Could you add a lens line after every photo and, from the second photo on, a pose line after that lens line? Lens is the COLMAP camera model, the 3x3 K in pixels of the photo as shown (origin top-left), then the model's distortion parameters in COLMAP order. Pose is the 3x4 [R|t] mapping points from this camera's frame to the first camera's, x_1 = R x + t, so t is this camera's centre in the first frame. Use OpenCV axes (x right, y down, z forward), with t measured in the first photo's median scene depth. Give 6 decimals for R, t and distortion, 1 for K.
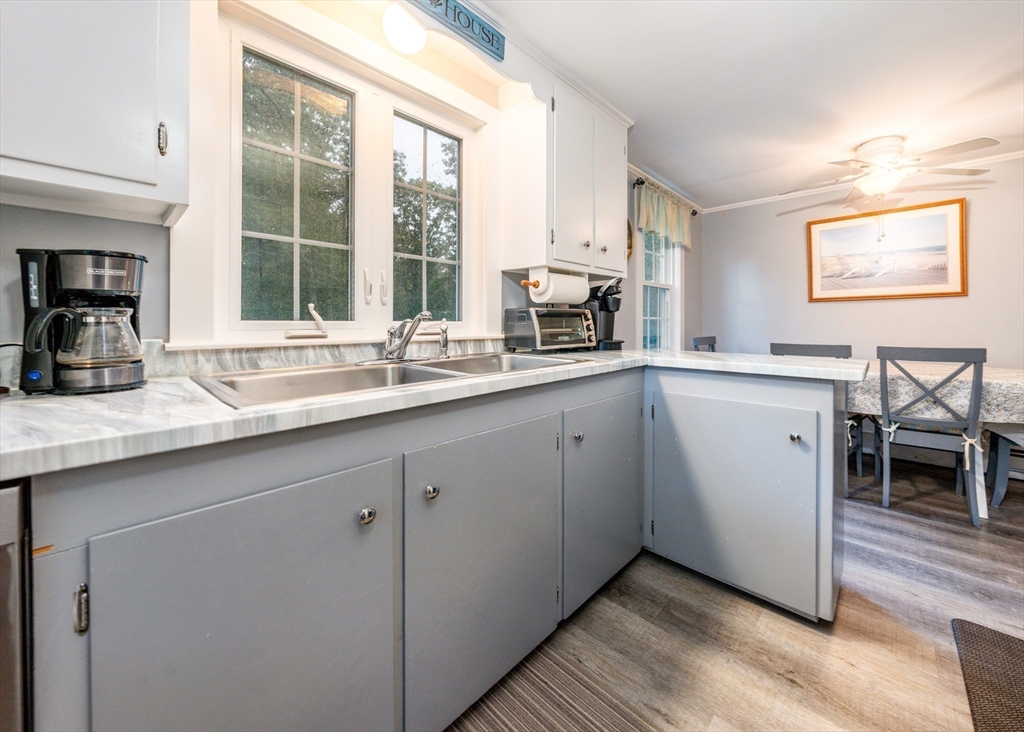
lens RADIAL K [[384.2, 0, 555.8], [0, 384.2, 317.9], [0, 0, 1]] dist [-0.008639, -0.000034]
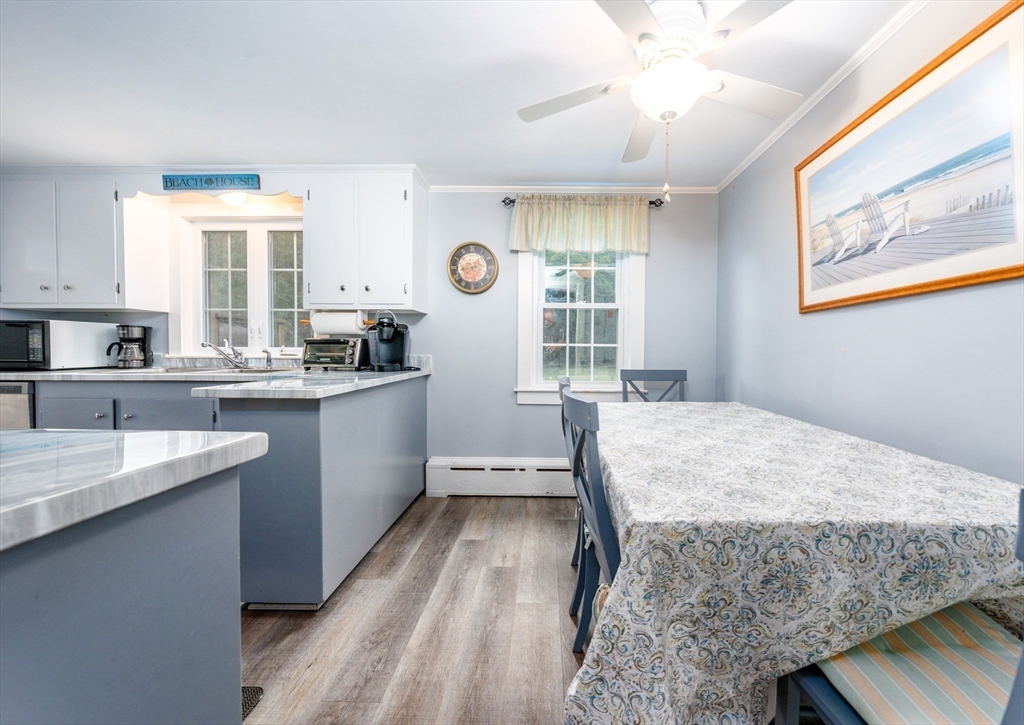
lens RADIAL K [[384.2, 0, 546.6], [0, 384.2, 352.9], [0, 0, 1]] dist [-0.008639, -0.000034]
pose [[0.654928, 0.006091, -0.755666, 1.346763], [0.002689, 0.999942, 0.010391, 0.013447], [0.755686, -0.008837, 0.654874, 0.588947]]
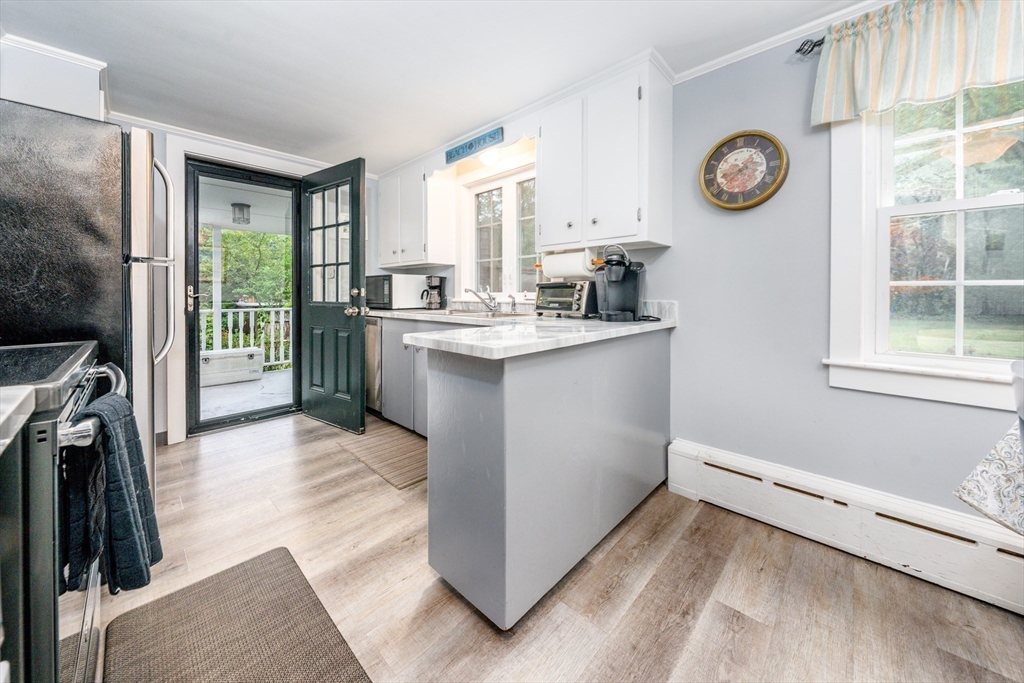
lens RADIAL K [[361.2, 0, 513.4], [0, 361.2, 296.5], [0, 0, 1]] dist [-0.001846, -0.000901]
pose [[-0.041549, 0.001305, -0.999136, 1.034801], [0.004852, 0.999988, 0.001104, 0.018089], [0.999125, -0.004802, -0.041555, 0.772184]]
